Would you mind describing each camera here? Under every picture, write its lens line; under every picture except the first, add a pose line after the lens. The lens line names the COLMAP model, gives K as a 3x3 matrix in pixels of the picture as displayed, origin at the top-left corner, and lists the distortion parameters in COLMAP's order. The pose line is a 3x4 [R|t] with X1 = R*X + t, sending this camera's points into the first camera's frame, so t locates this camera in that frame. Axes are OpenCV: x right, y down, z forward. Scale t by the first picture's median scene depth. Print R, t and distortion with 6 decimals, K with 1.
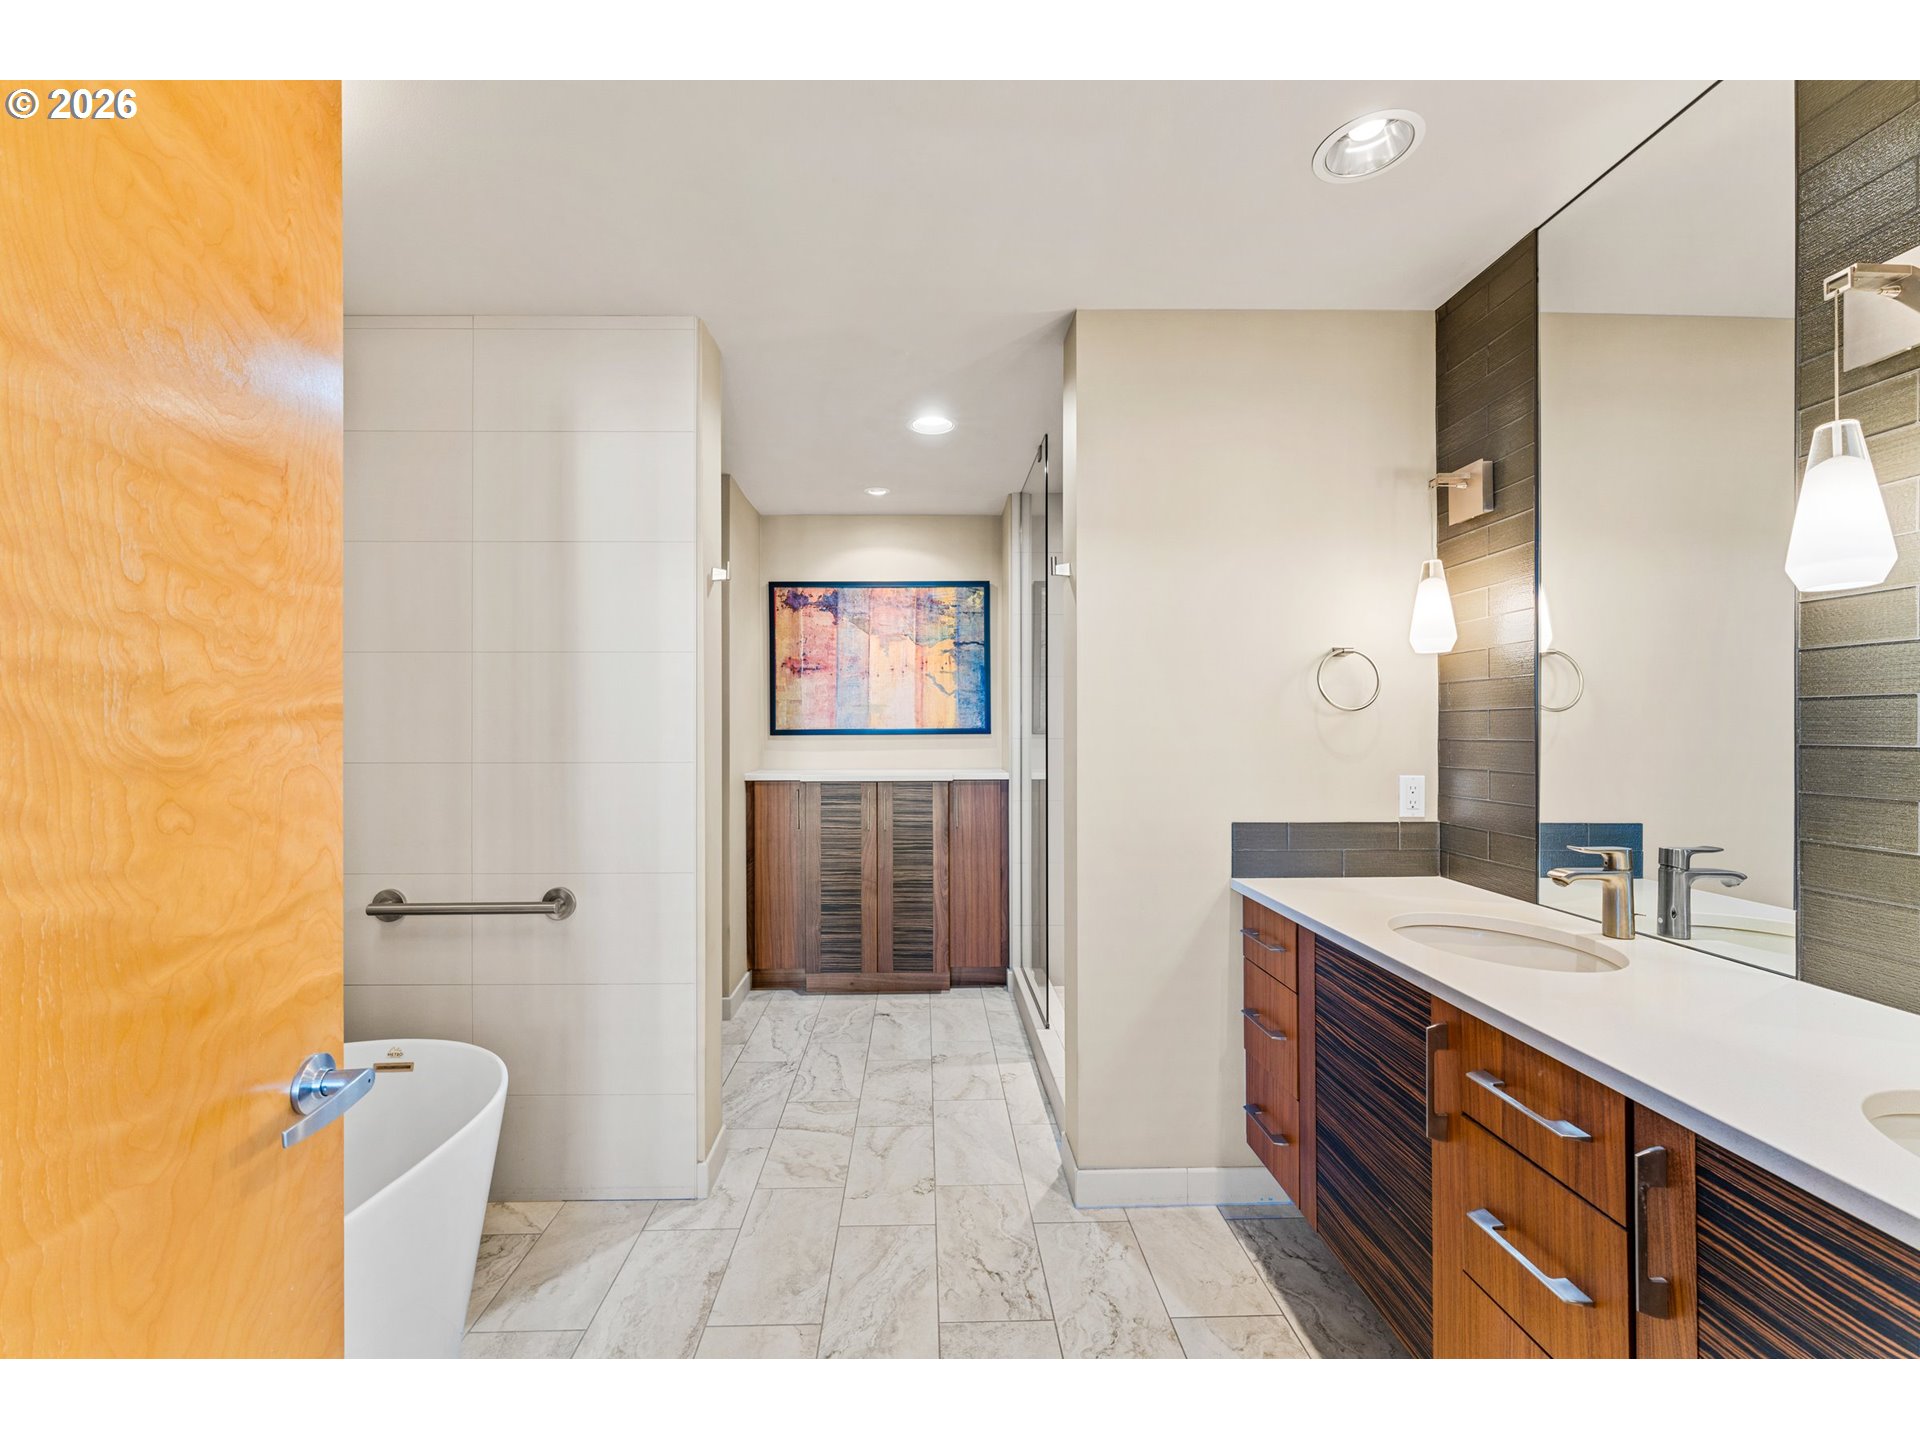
lens RADIAL K [[838.1, 0, 960.0], [0, 838.1, 720.0], [0, 0, 1]] dist [-0.001768, -0.000096]
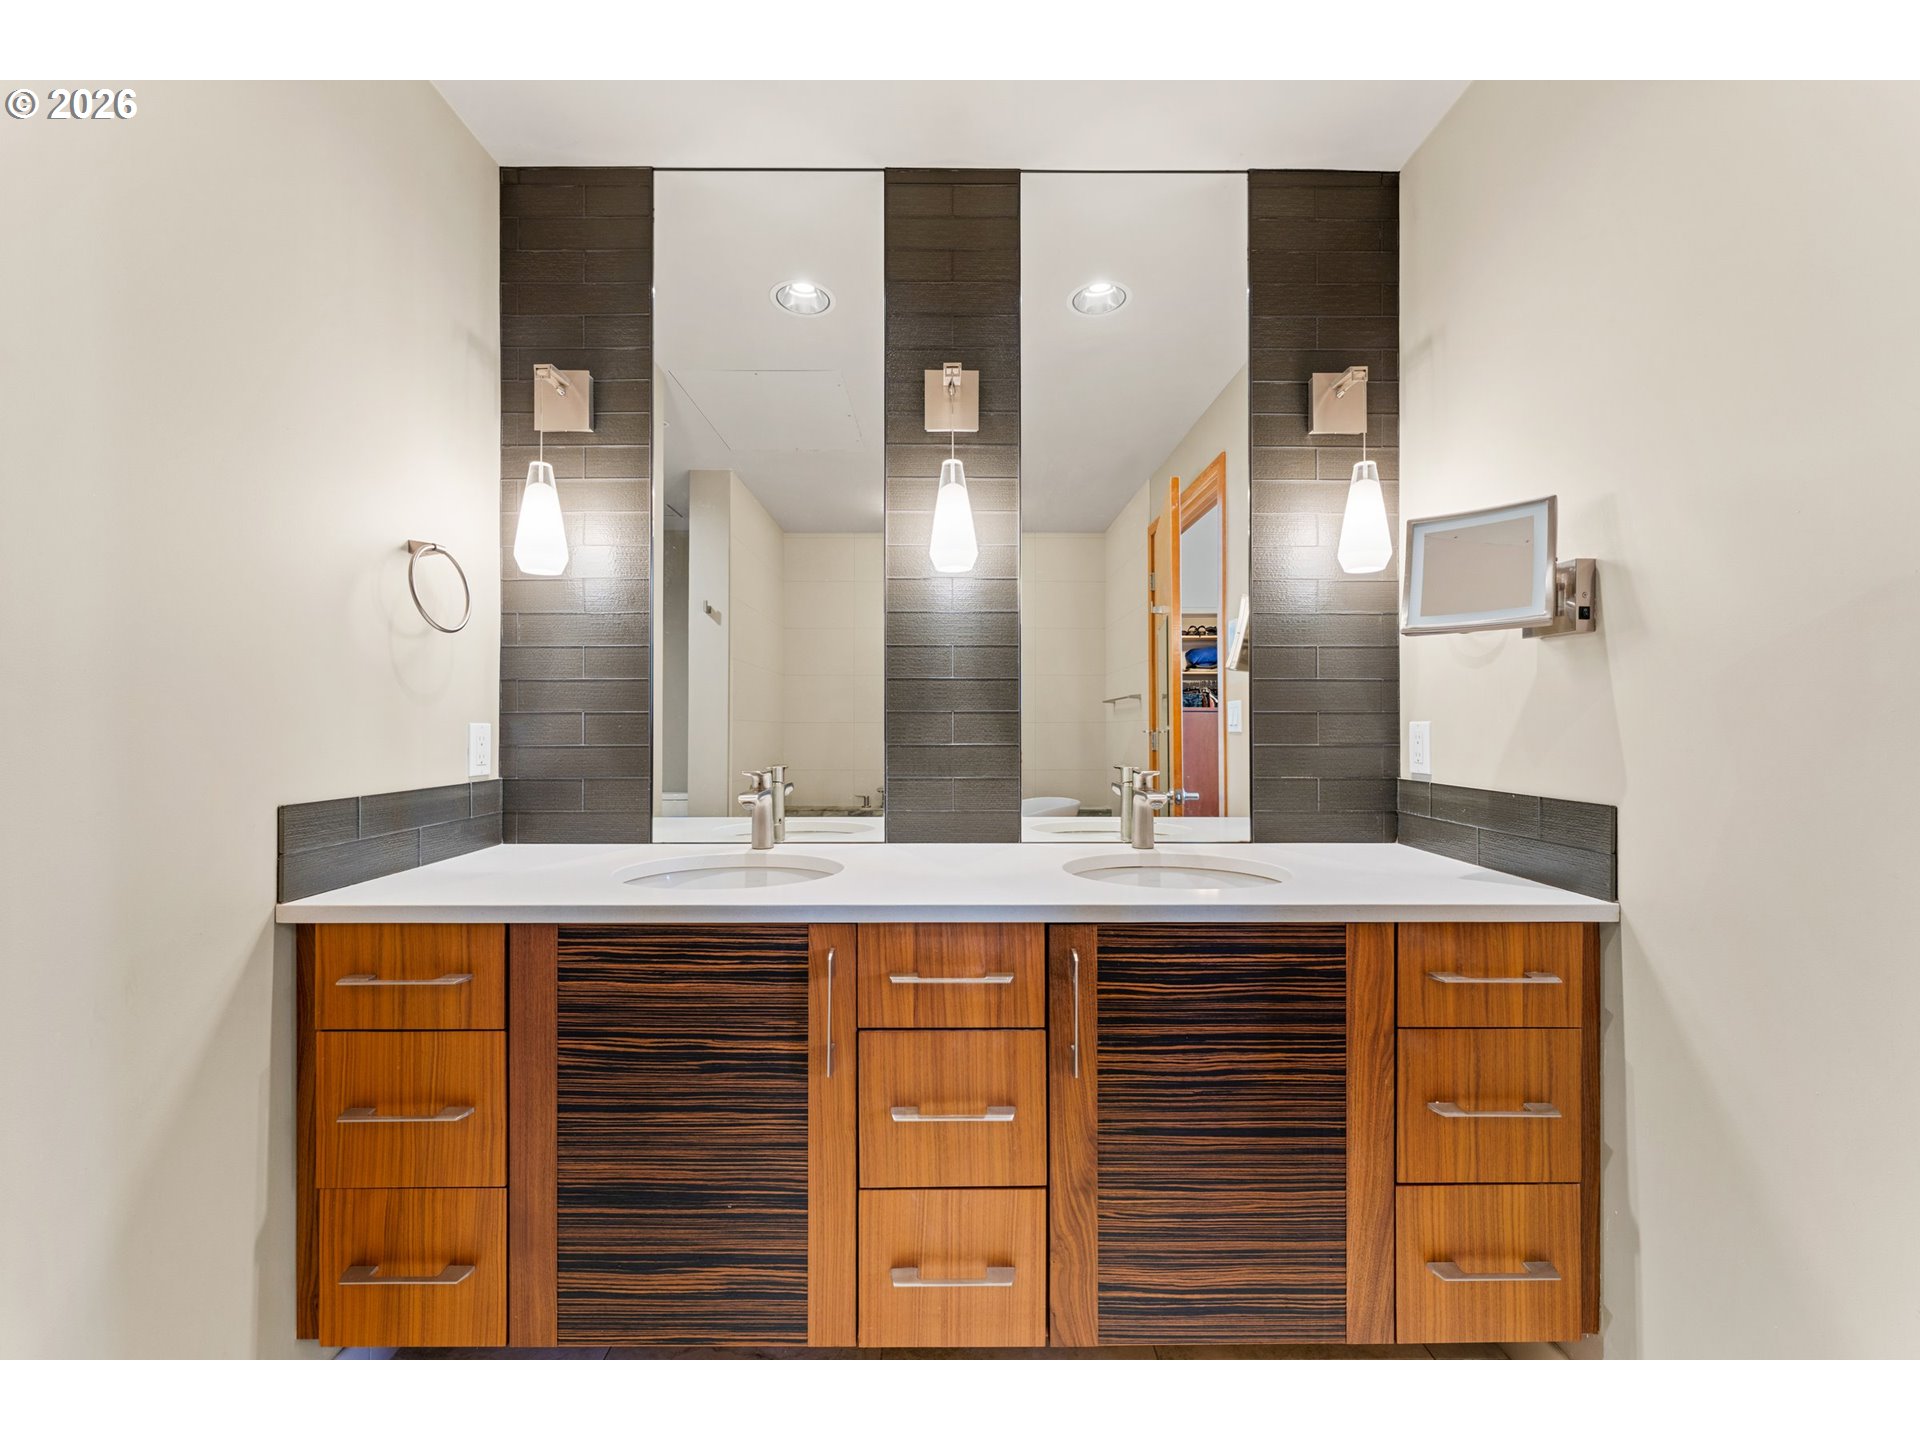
lens RADIAL K [[772.2, 0, 961.0], [0, 772.2, 714.1], [0, 0, 1]] dist [0.000244, 0.000001]
pose [[0.010123, 0.011099, 0.999887, -0.259200], [-0.001650, 0.999937, -0.011083, 0.087620], [-0.999947, -0.001537, 0.010140, 0.717113]]
